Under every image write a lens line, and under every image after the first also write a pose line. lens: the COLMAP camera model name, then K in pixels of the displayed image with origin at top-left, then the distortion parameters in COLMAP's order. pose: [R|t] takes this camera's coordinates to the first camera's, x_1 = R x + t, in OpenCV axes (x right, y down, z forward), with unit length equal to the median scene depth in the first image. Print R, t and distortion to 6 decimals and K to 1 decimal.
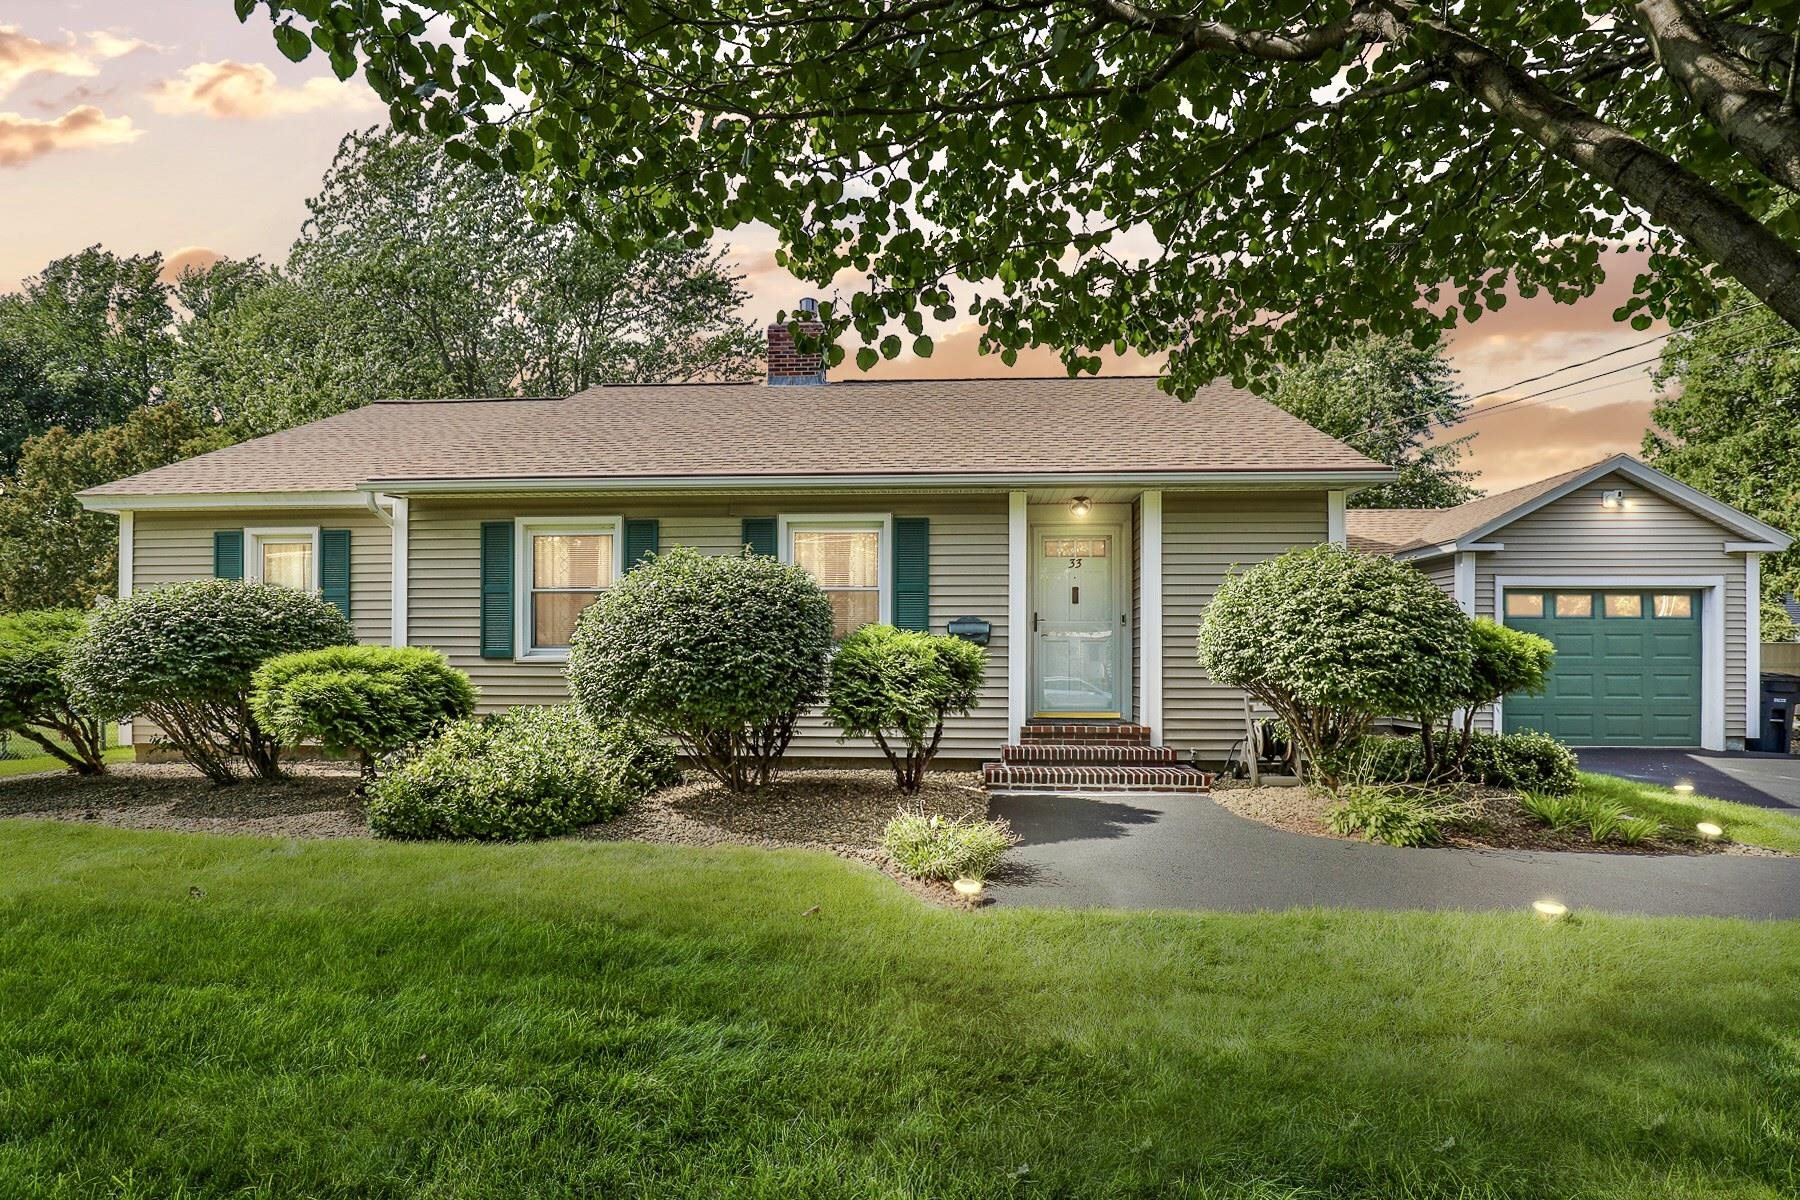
lens RADIAL K [[853.7, 0, 905.4], [0, 853.7, 650.3], [0, 0, 1]] dist [-0.029447, 0.001405]
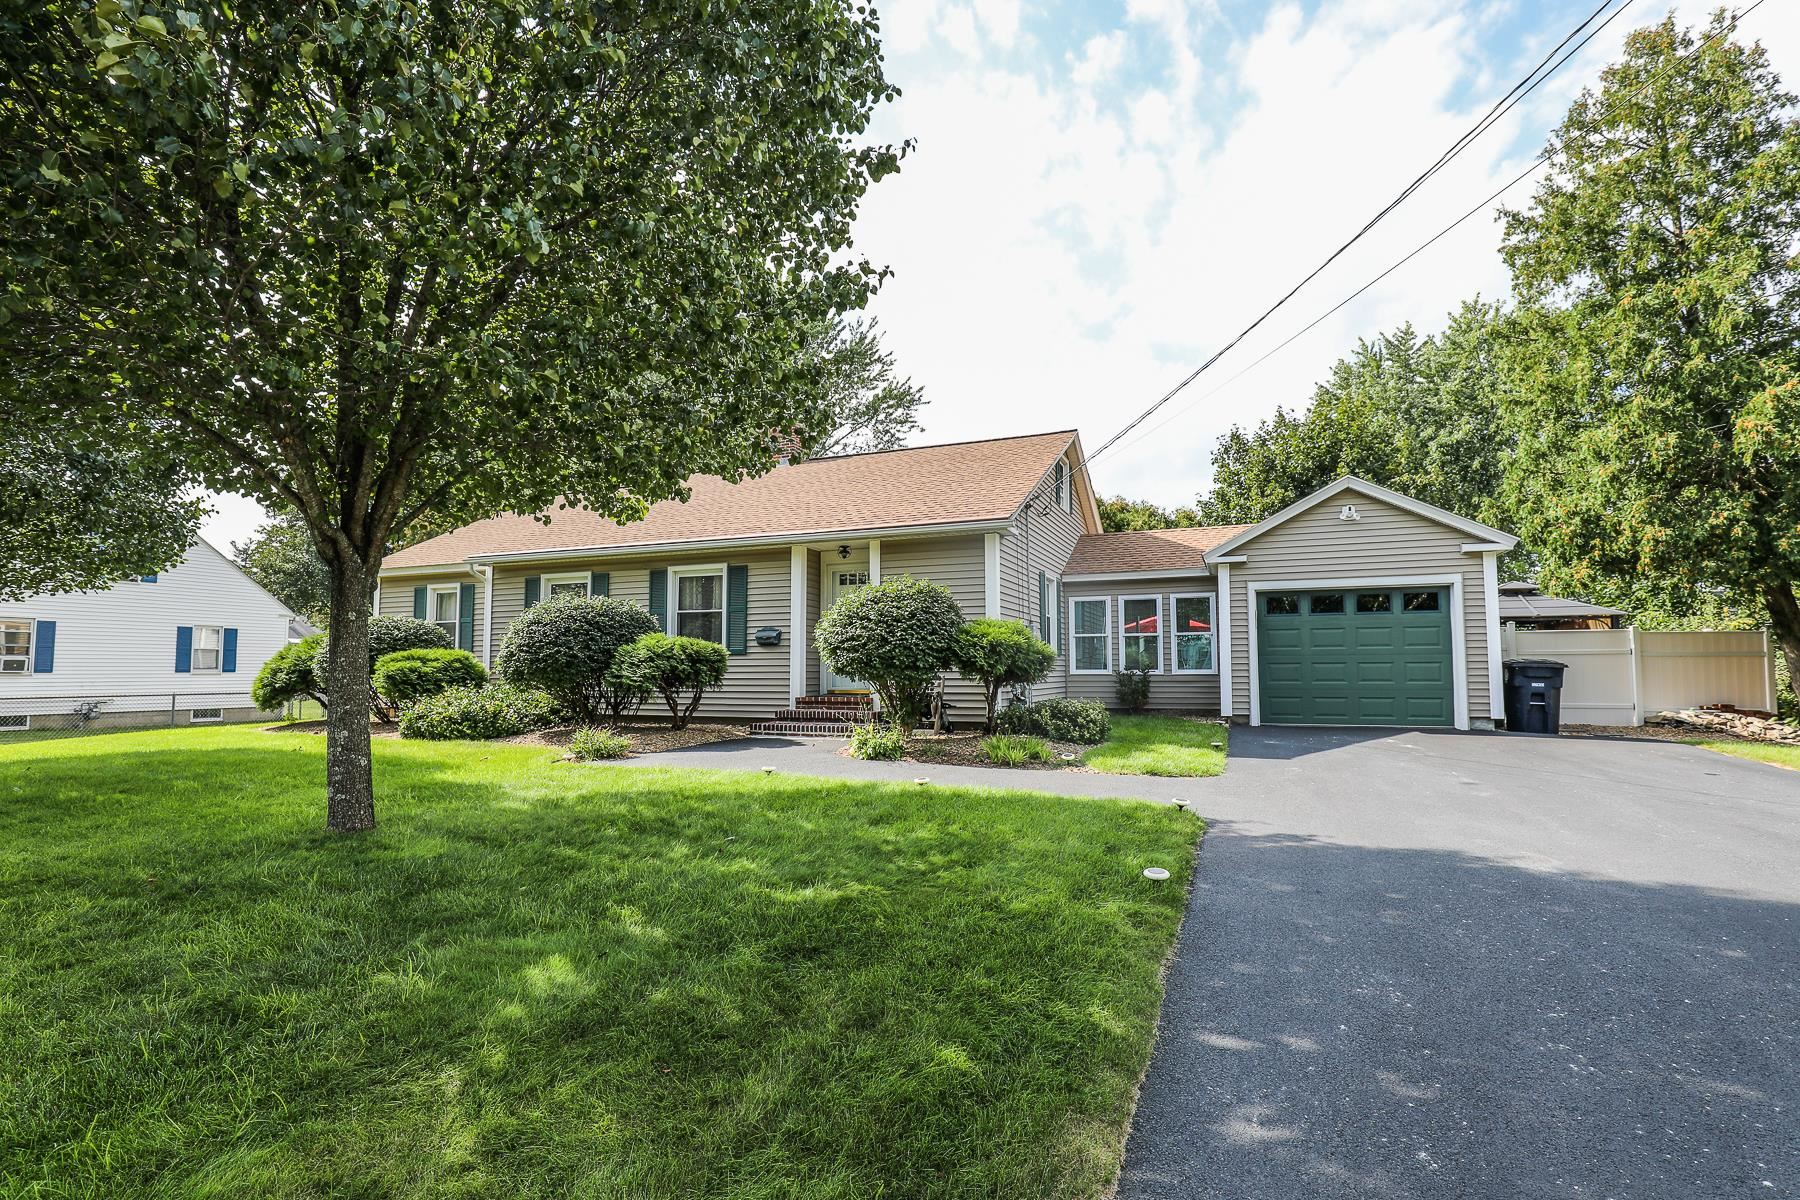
lens RADIAL K [[827.9, 0, 909.9], [0, 827.9, 612.8], [0, 0, 1]] dist [-0.033164, 0.006457]
pose [[0.951564, -0.027605, -0.306208, 0.798201], [0.010196, 0.998247, -0.058306, 0.026636], [0.307280, 0.052360, 0.950178, -0.366256]]
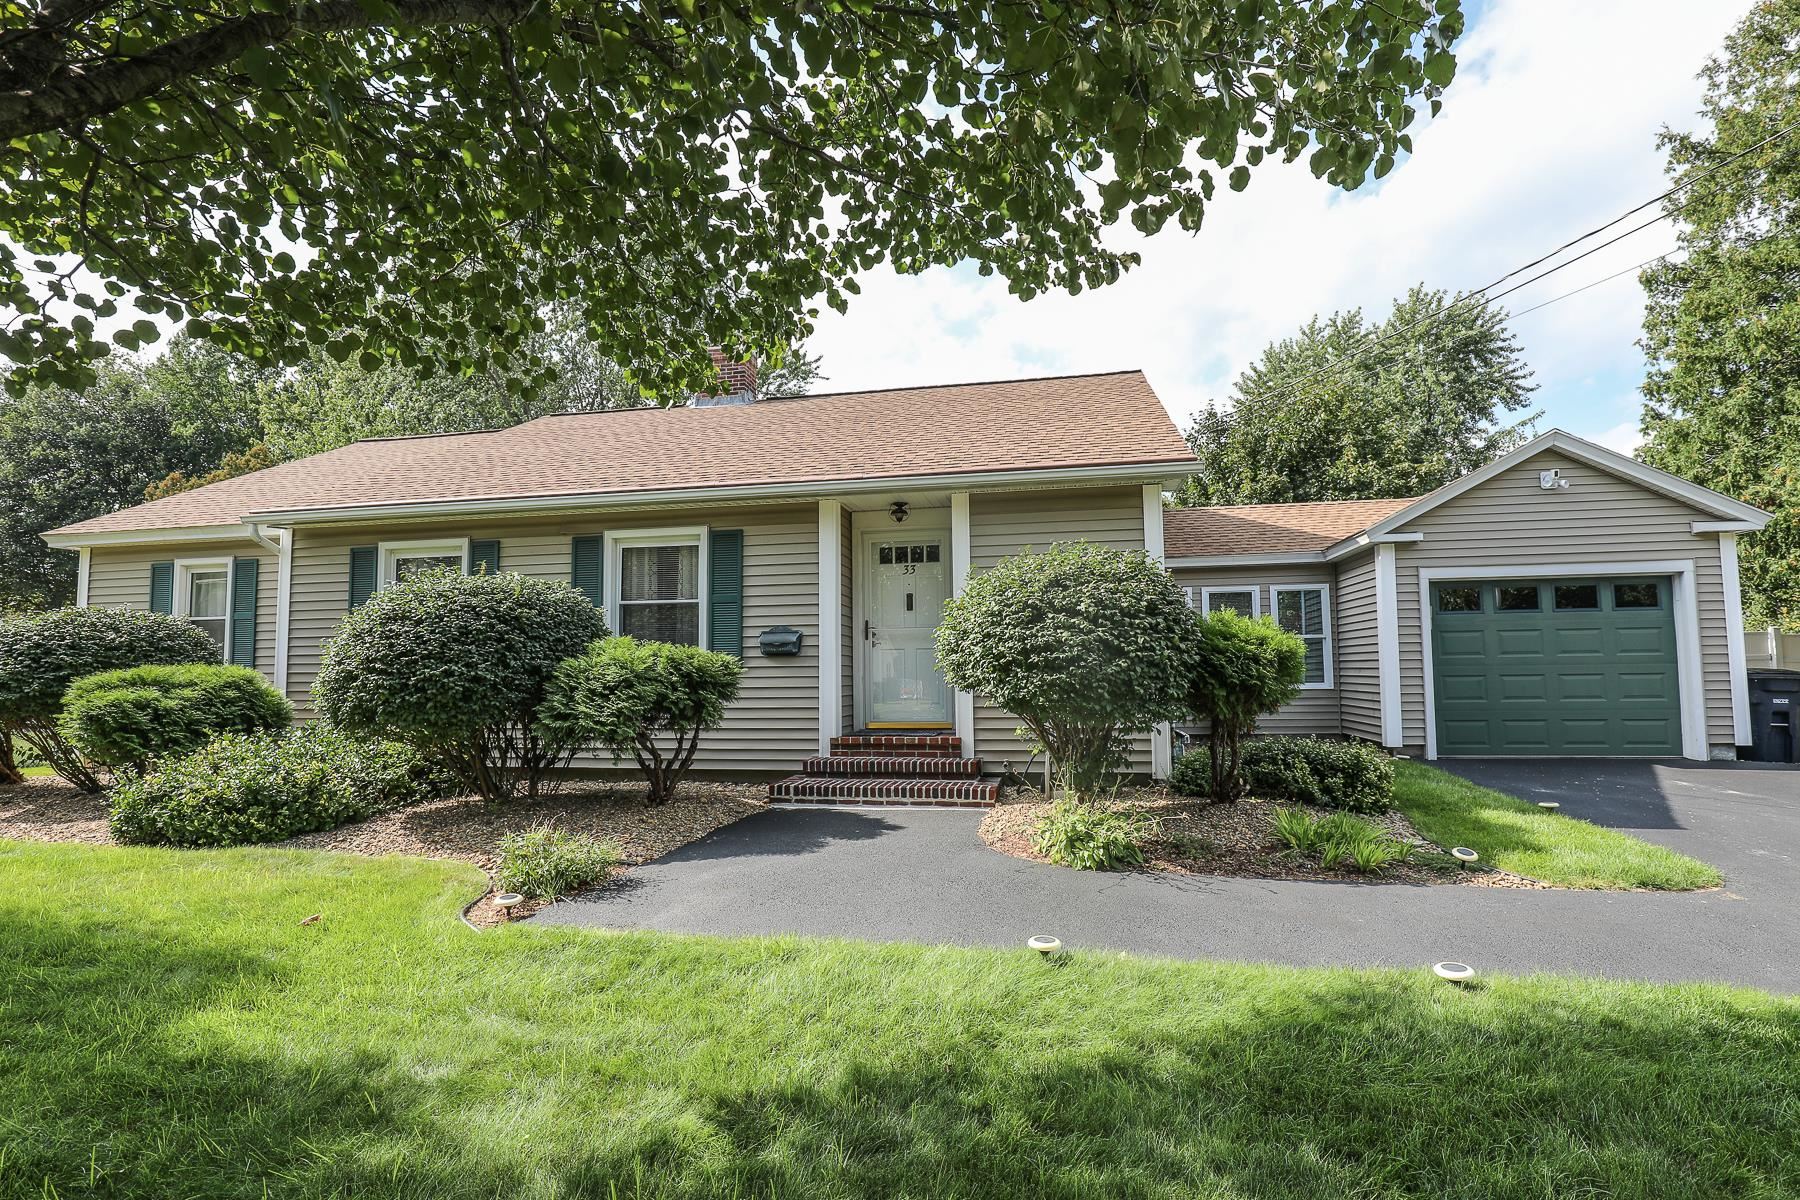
lens RADIAL K [[851.7, 0, 906.5], [0, 851.7, 610.9], [0, 0, 1]] dist [-0.030344, 0.002899]
pose [[0.991960, -0.023998, -0.124258, 0.348948], [0.016607, 0.998049, -0.060179, 0.004507], [0.125460, 0.057632, 0.990423, 0.037368]]
